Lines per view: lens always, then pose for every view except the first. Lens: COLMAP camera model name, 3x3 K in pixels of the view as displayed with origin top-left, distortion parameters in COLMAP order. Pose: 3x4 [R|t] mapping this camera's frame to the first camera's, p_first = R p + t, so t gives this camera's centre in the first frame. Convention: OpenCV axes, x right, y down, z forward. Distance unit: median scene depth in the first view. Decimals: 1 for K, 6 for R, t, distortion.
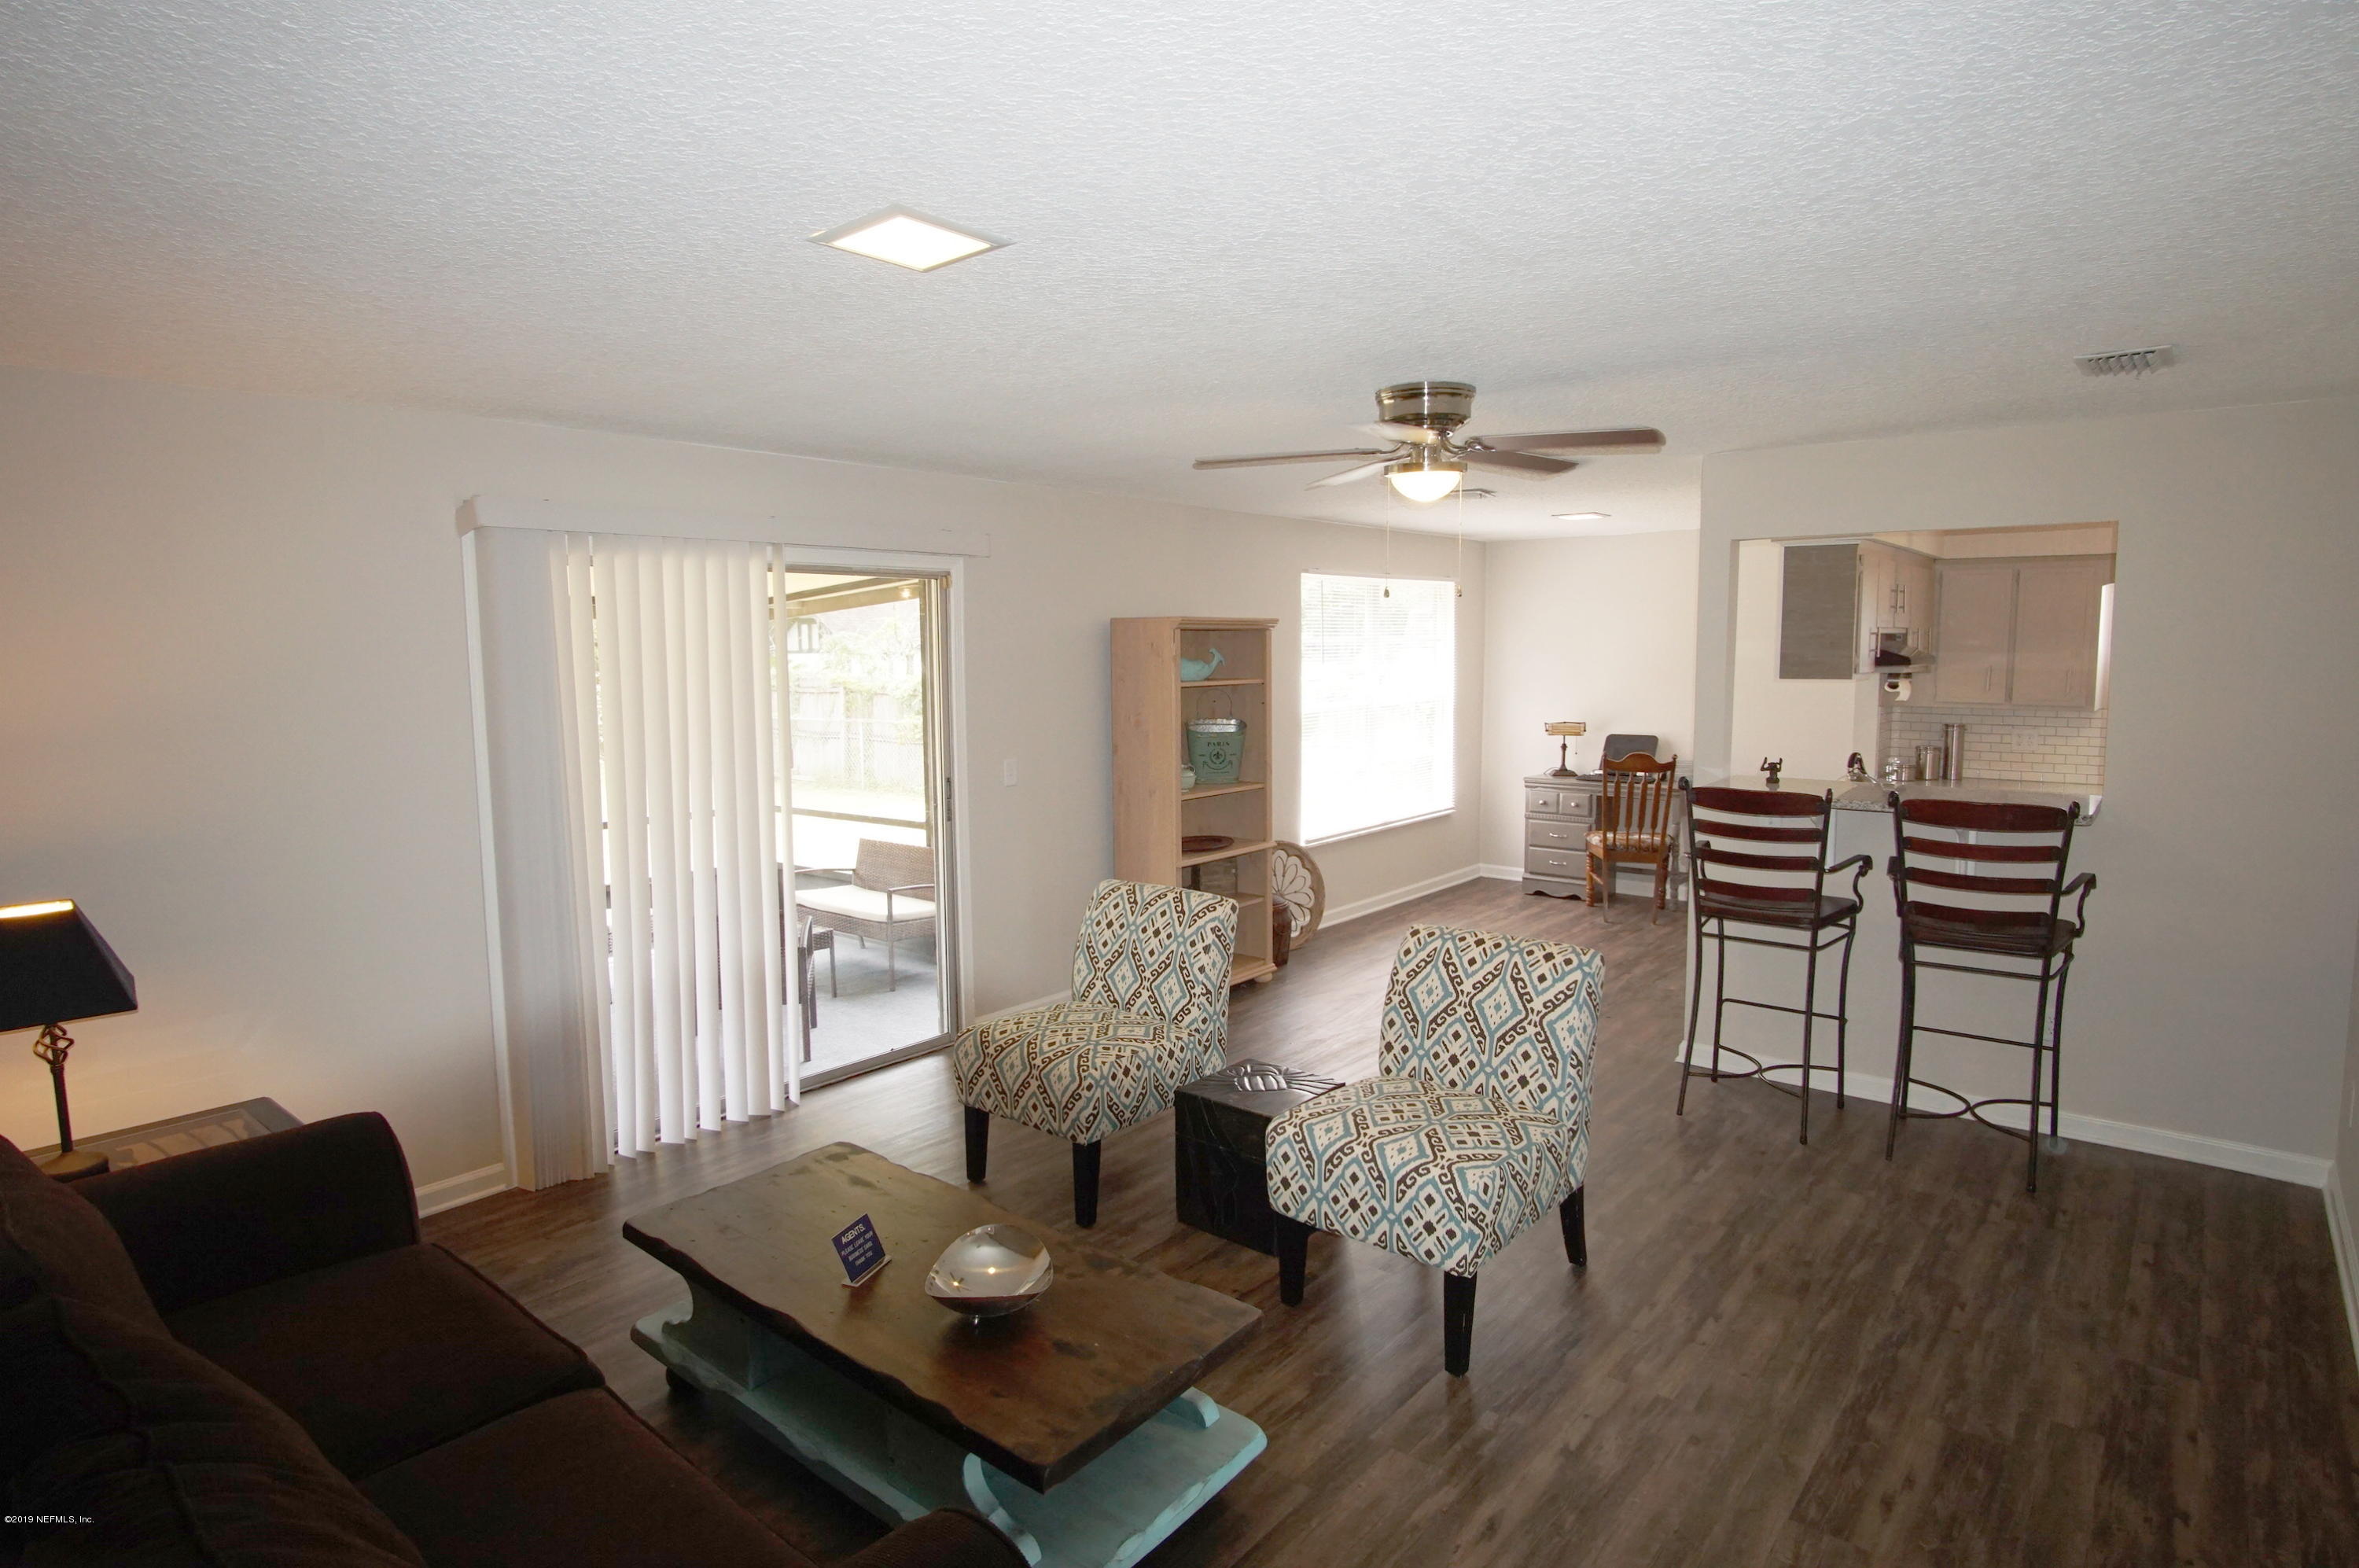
lens RADIAL K [[1265.7, 0, 1225.8], [0, 1265.7, 775.8], [0, 0, 1]] dist [-0.000825, 0.000161]
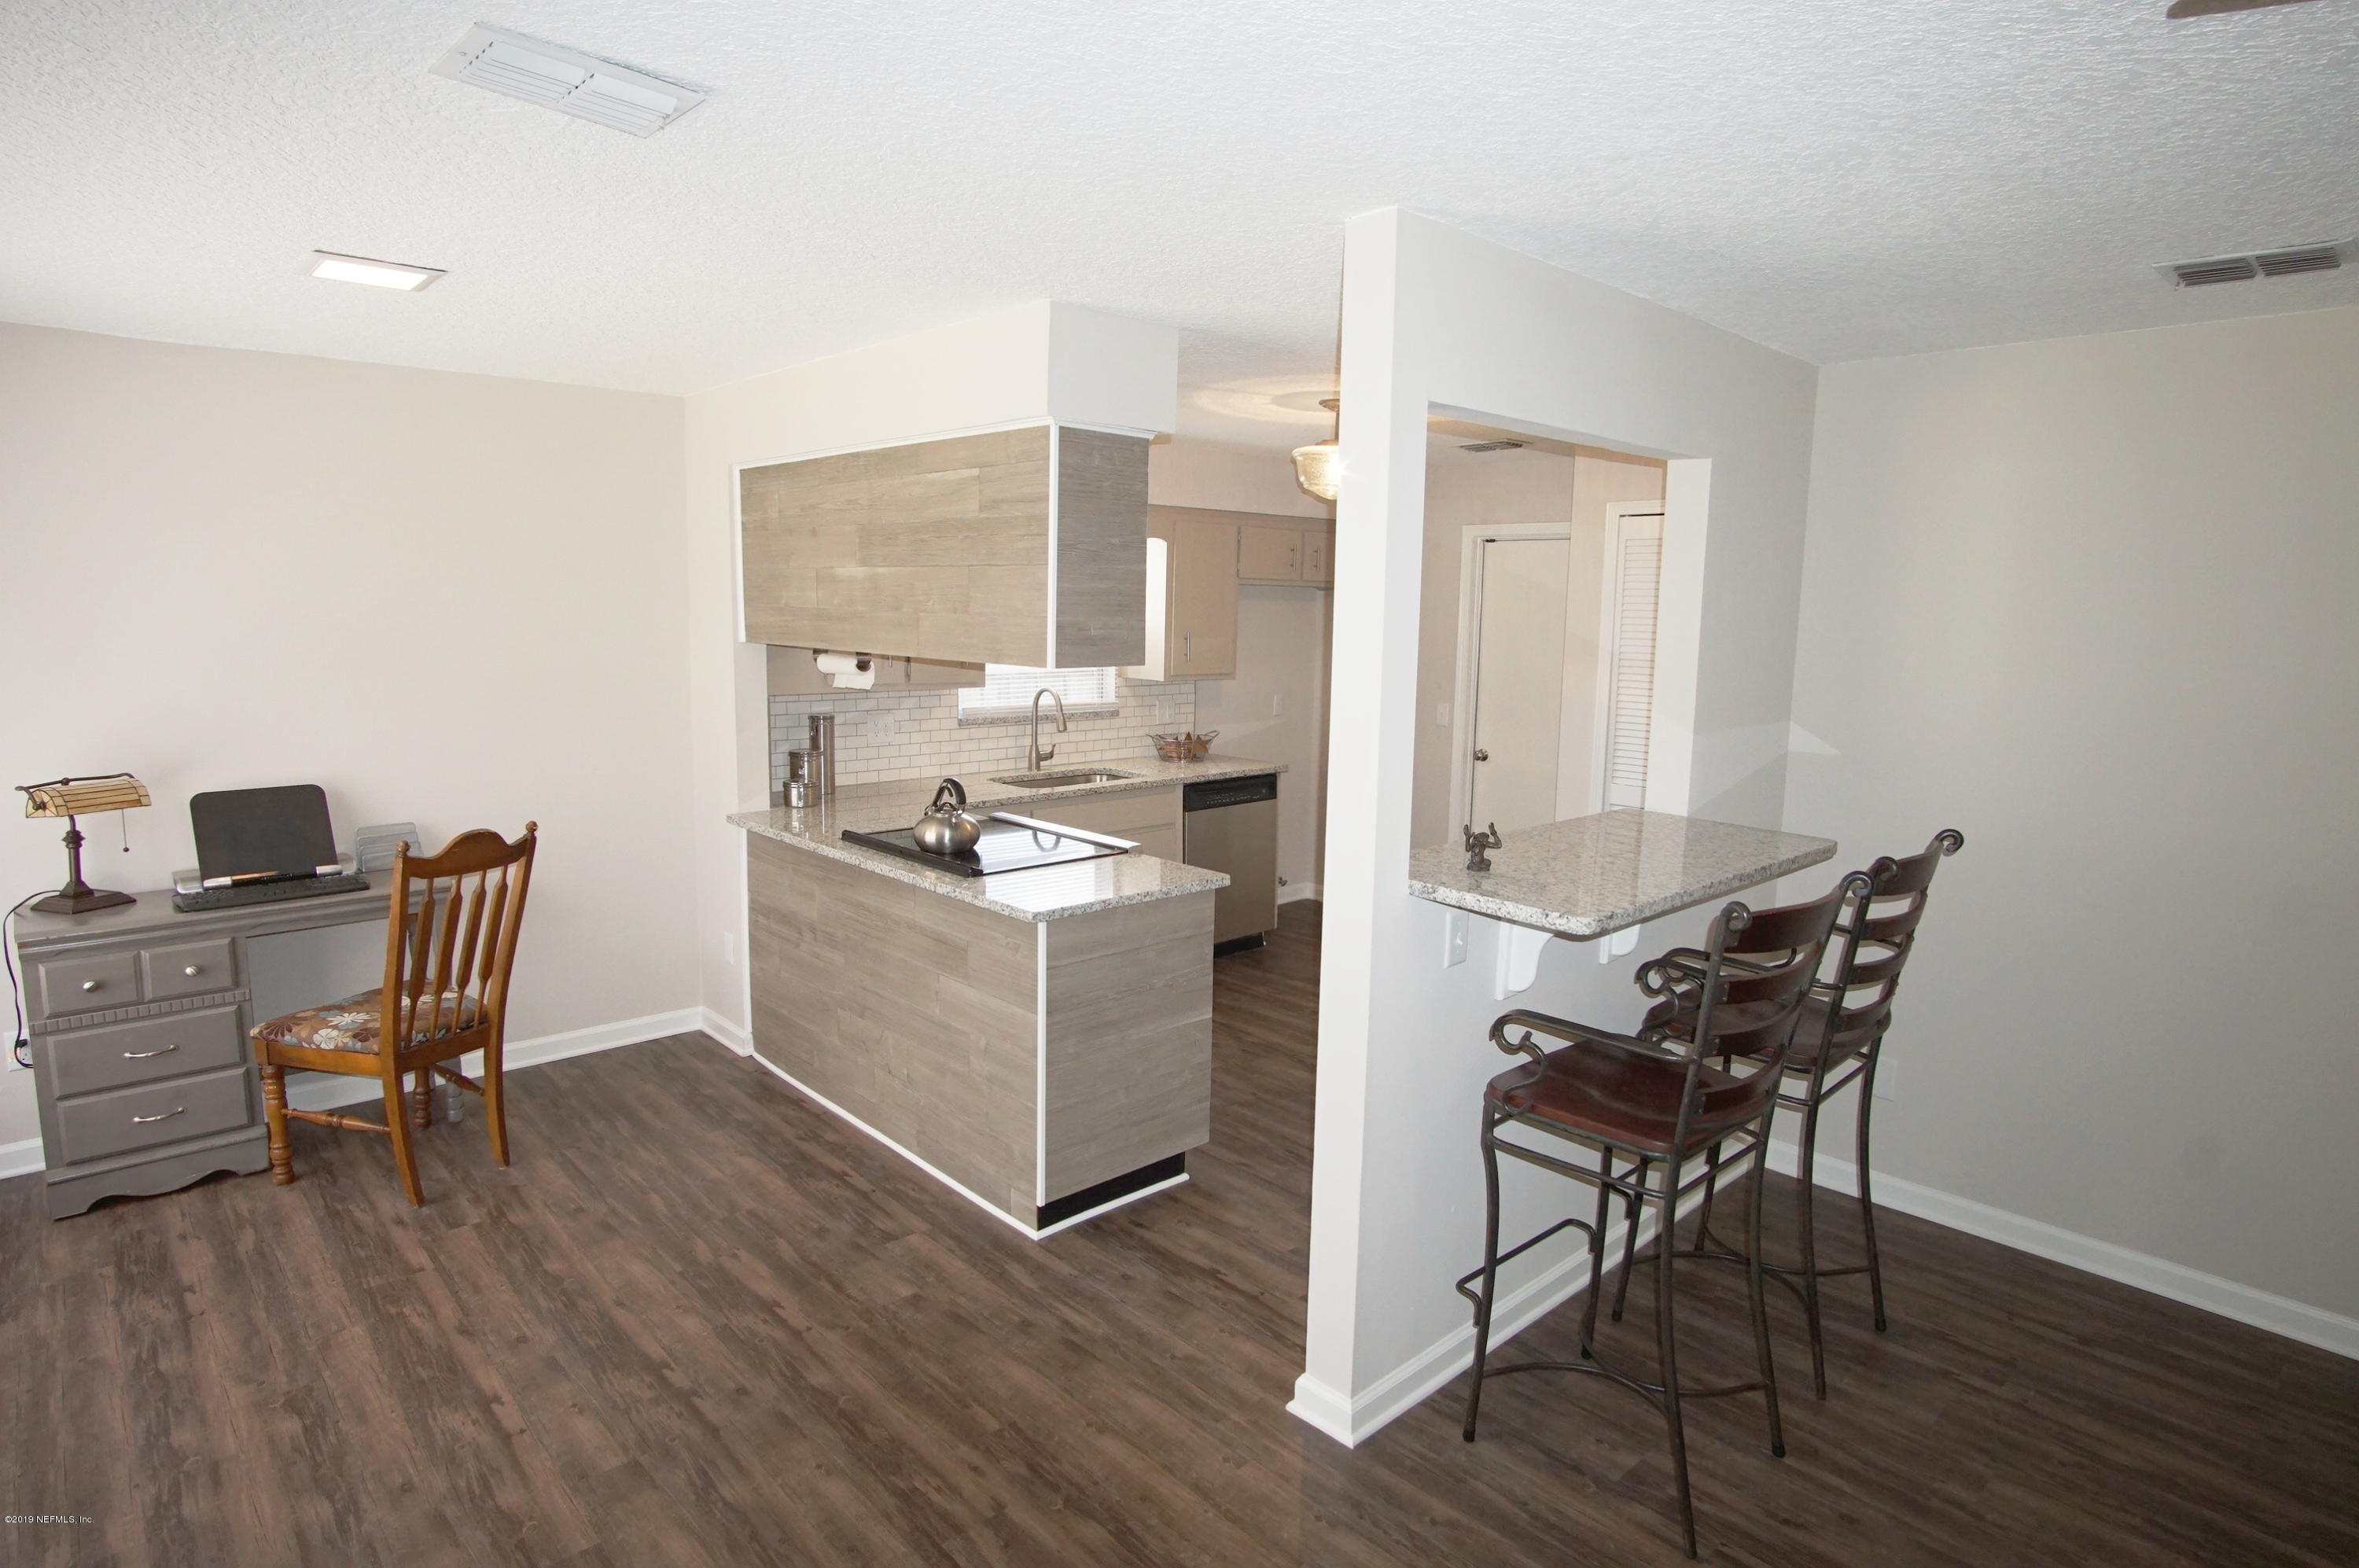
lens RADIAL K [[1257.1, 0, 1184.6], [0, 1257.1, 766.9], [0, 0, 1]] dist [-0.022291, 0.001131]
pose [[0.133002, -0.119176, 0.983925, -0.095359], [0.083318, 0.990575, 0.108719, -0.071684], [-0.987608, 0.067519, 0.141678, 0.698802]]
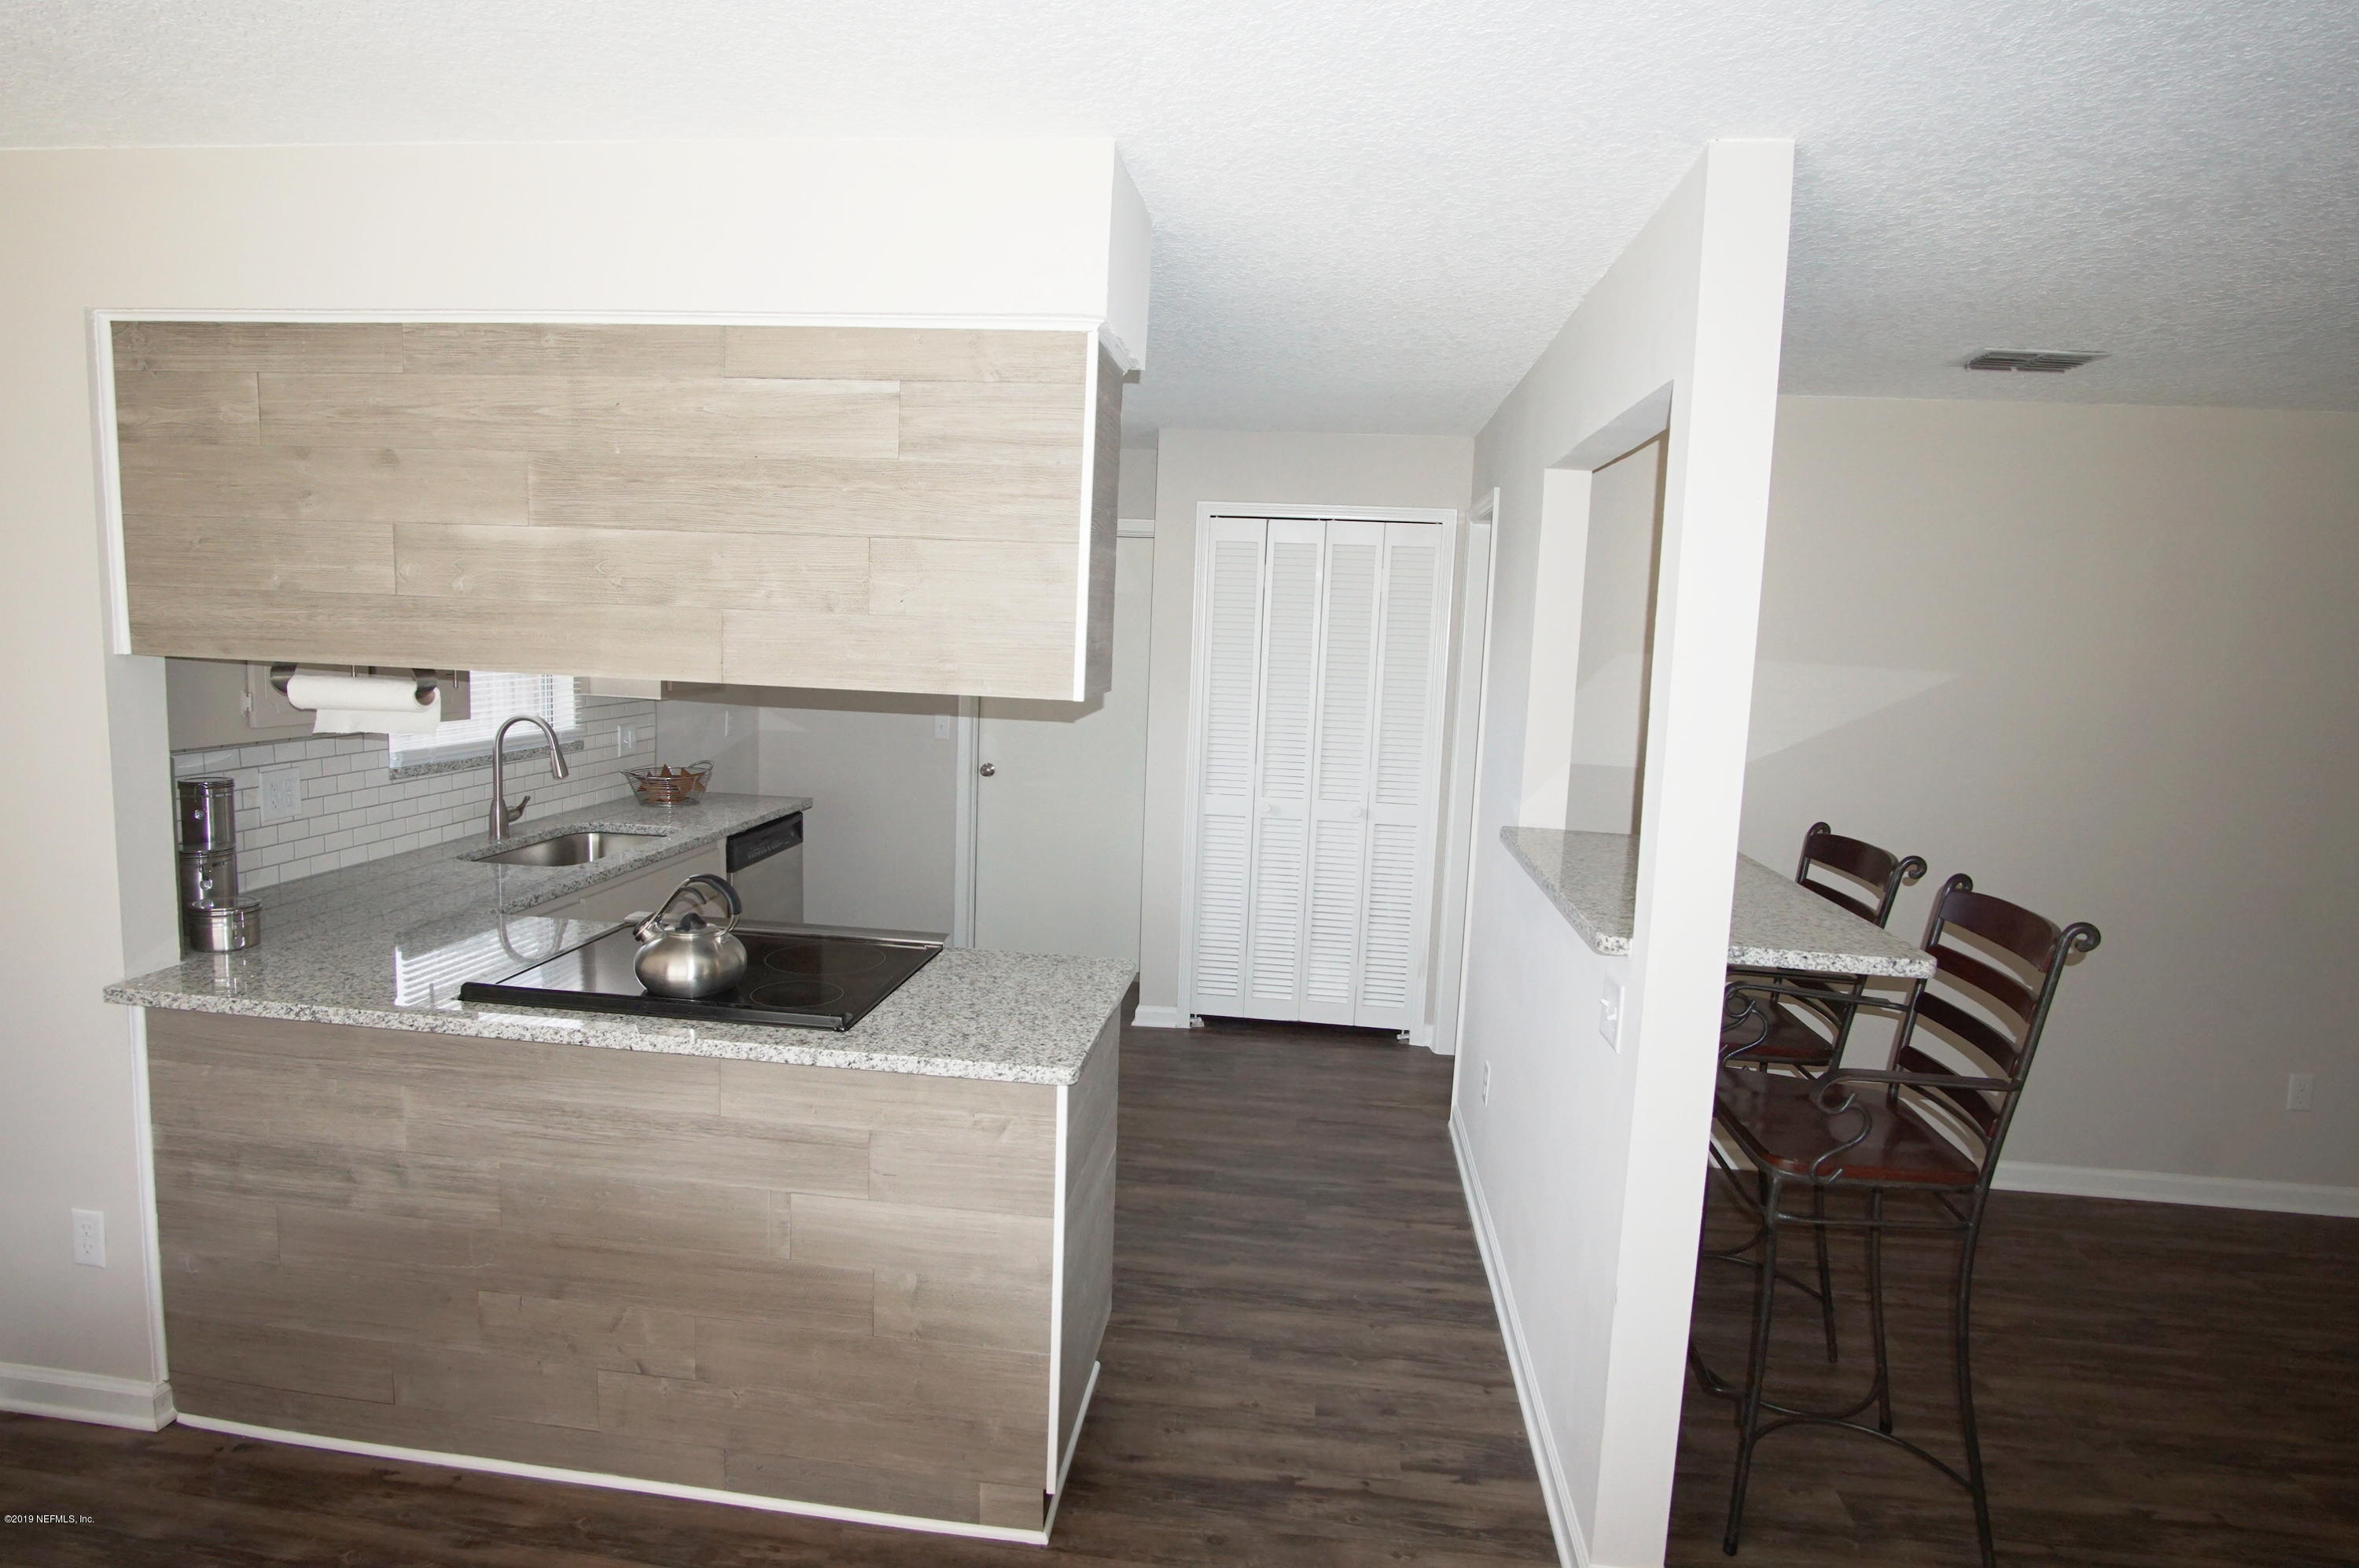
lens RADIAL K [[1257.1, 0, 1184.6], [0, 1257.1, 766.9], [0, 0, 1]] dist [-0.022291, 0.001131]
pose [[-0.539400, -0.111214, 0.834673, 0.077651], [0.051271, 0.985063, 0.164385, -0.093716], [-0.840488, 0.131464, -0.525641, 0.942831]]
